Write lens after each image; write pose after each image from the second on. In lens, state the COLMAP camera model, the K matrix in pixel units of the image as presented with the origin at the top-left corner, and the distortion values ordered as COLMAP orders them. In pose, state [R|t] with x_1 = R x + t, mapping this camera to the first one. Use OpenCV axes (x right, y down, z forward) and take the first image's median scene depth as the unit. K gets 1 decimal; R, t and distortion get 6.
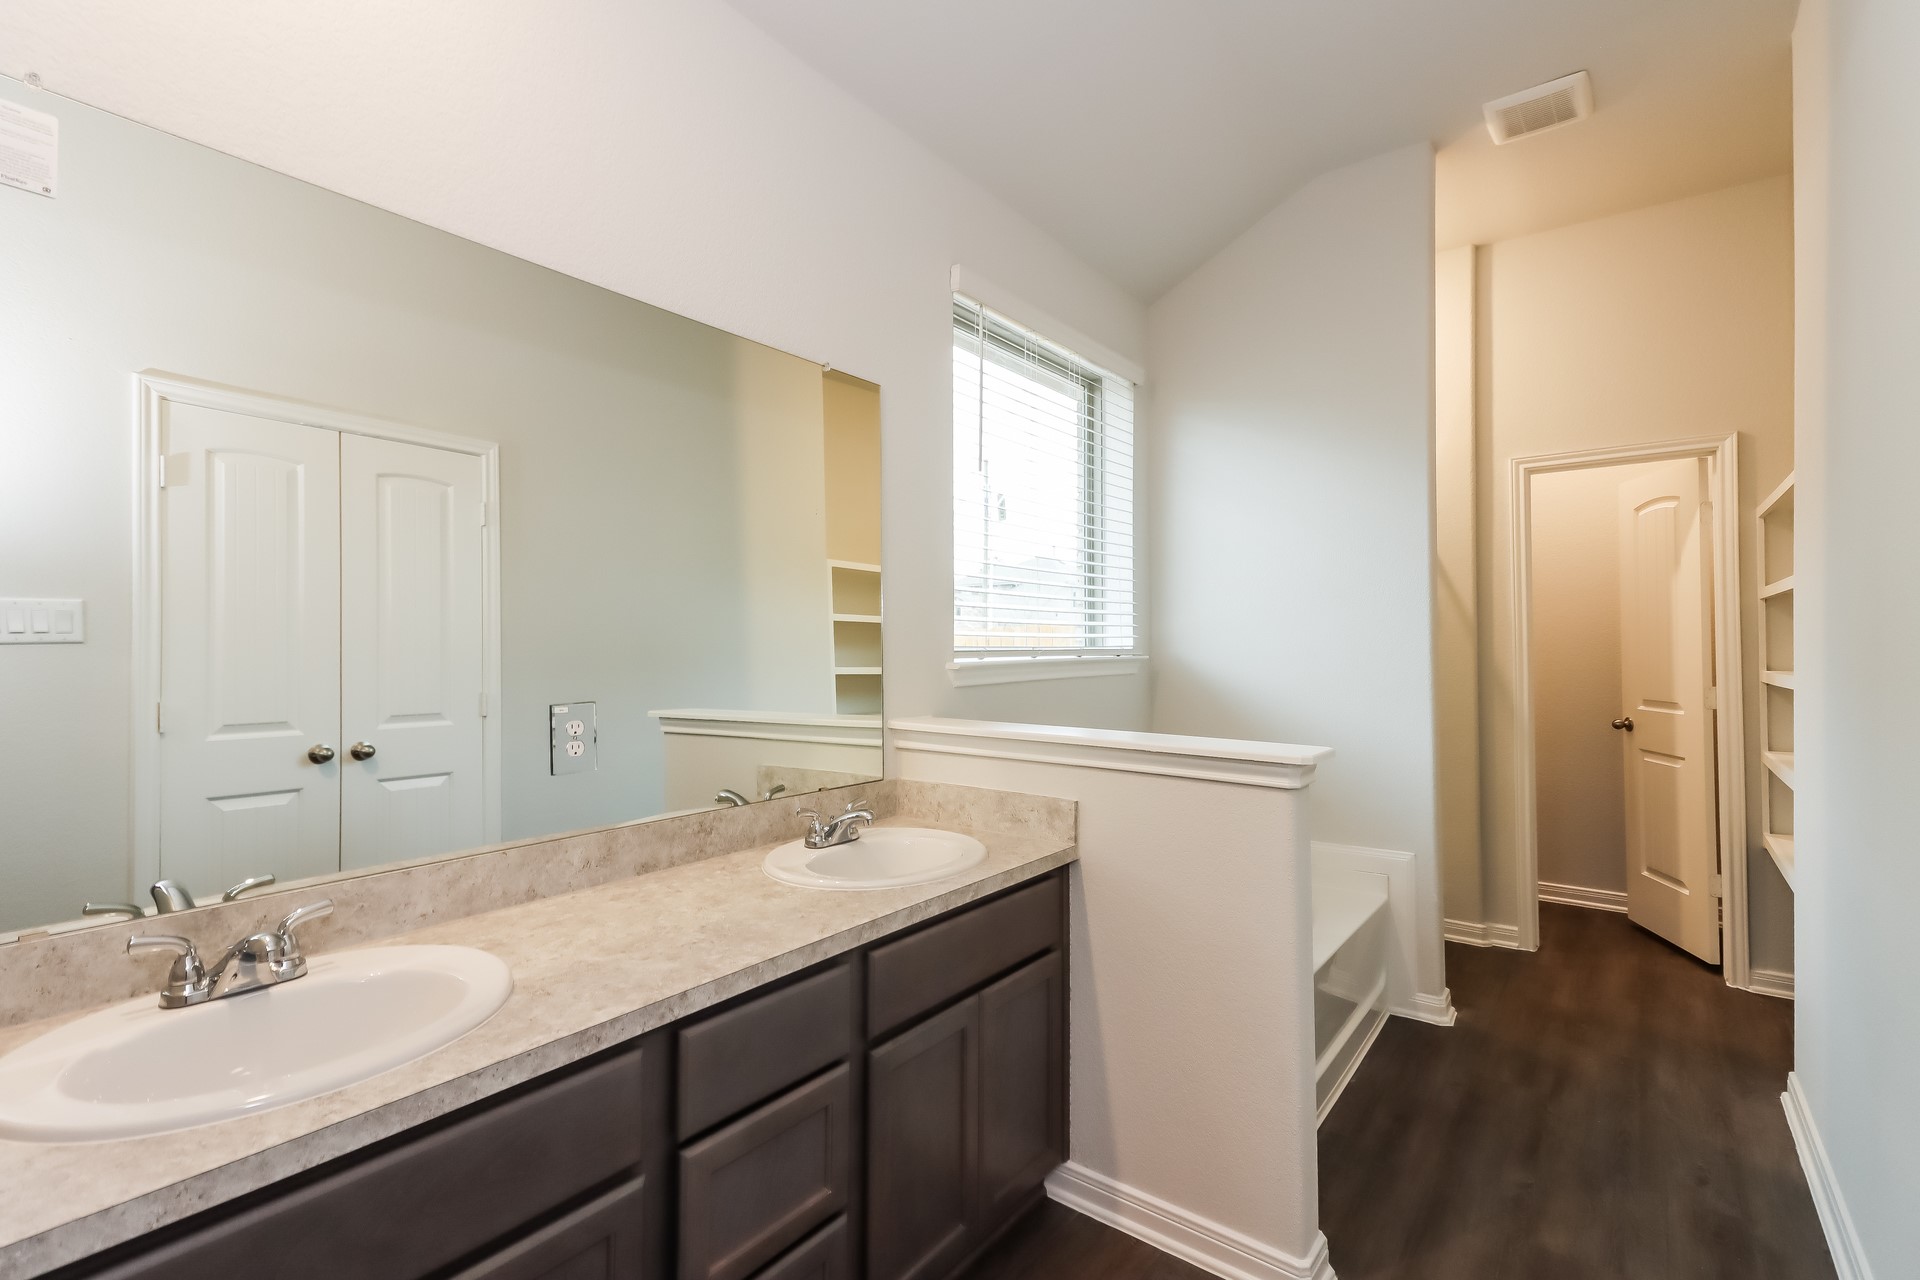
lens RADIAL K [[914.9, 0, 956.1], [0, 914.9, 653.6], [0, 0, 1]] dist [0.001475, 0.000400]
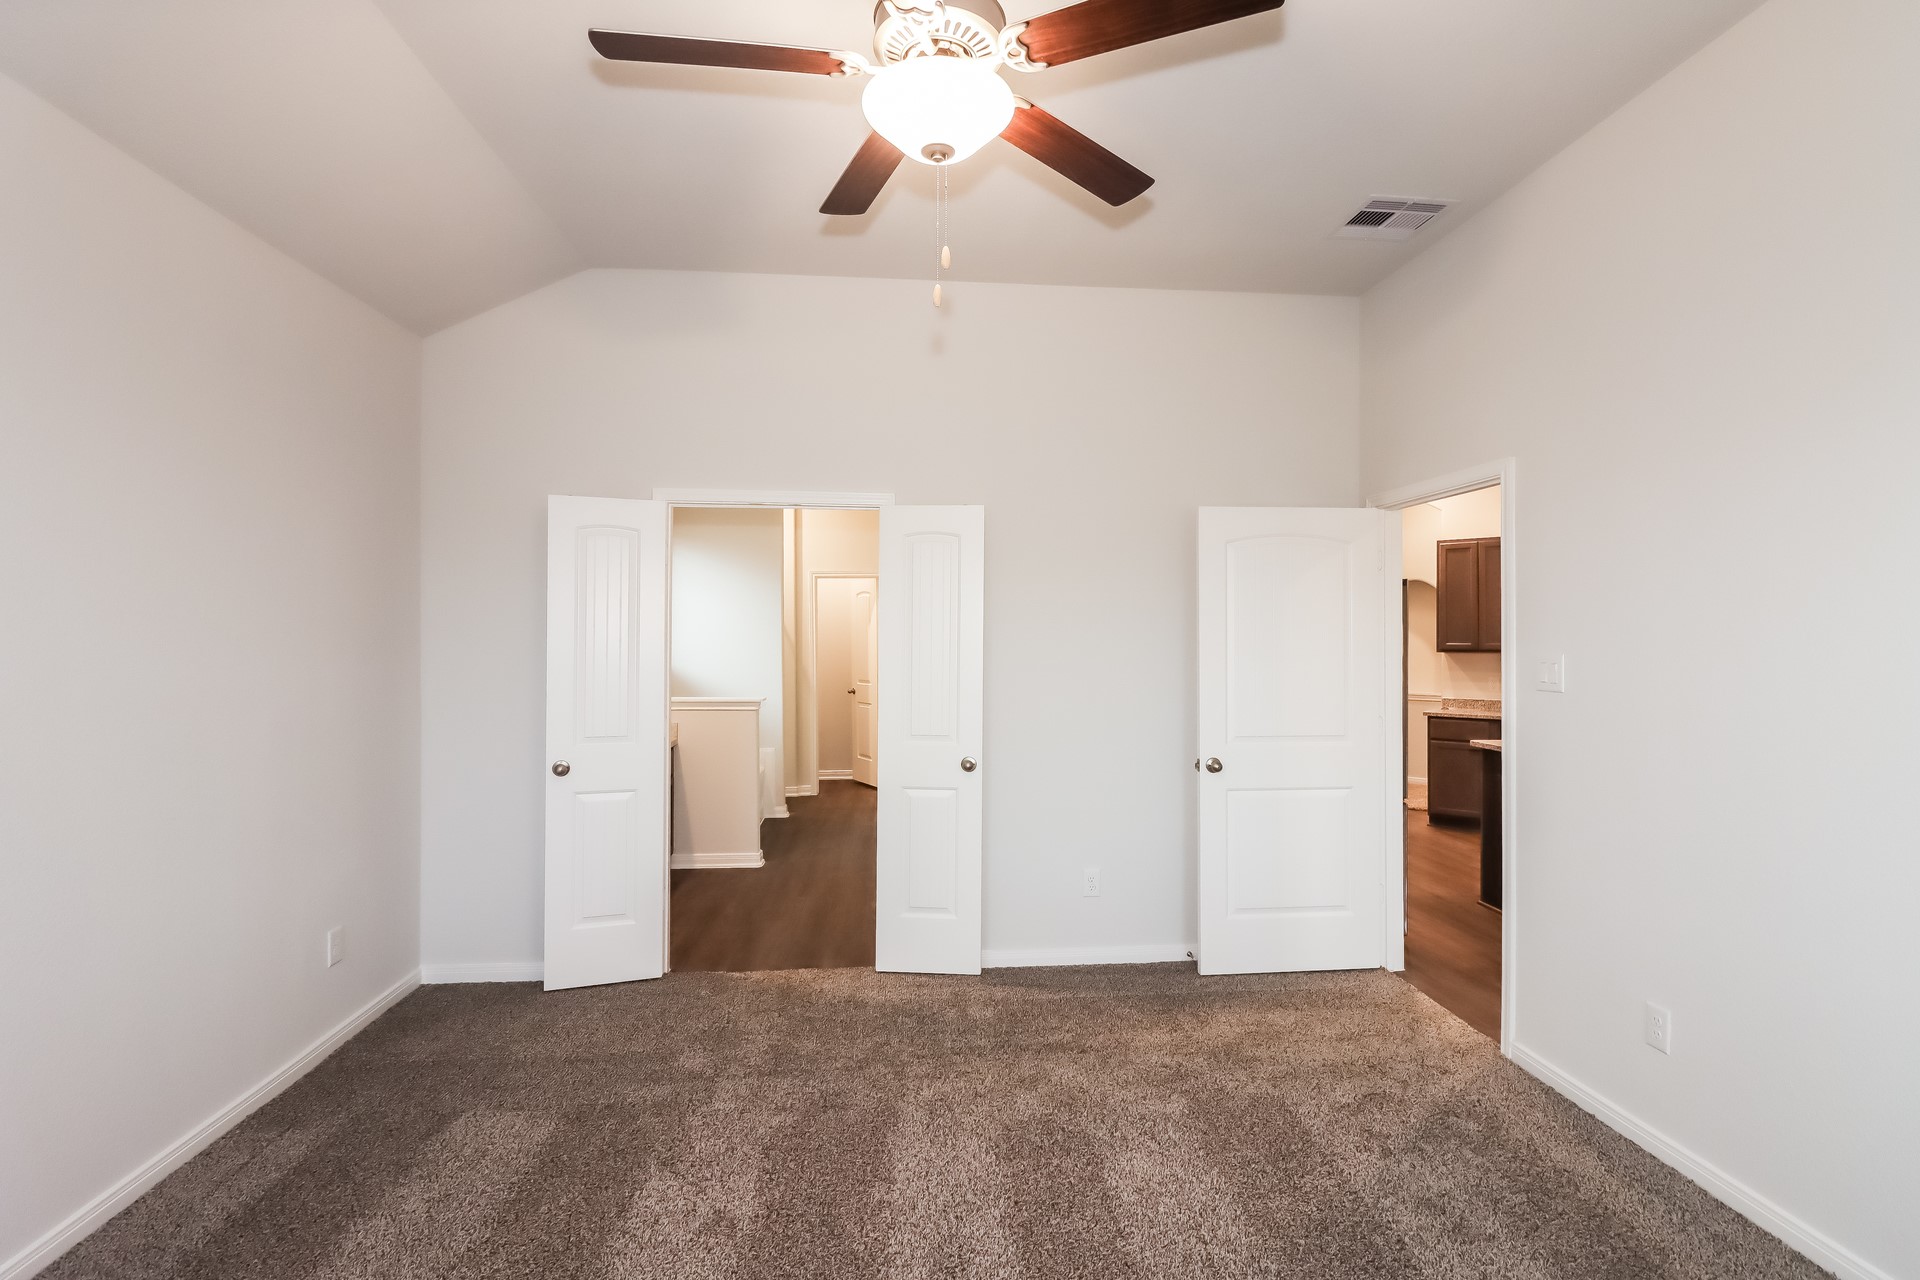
lens RADIAL K [[914.9, 0, 961.3], [0, 914.9, 640.6], [0, 0, 1]] dist [0.001475, 0.000400]
pose [[0.753330, 0.002103, 0.657640, -0.547438], [-0.011601, 0.999882, 0.010092, -0.073343], [-0.657541, -0.015232, 0.753265, -0.869996]]
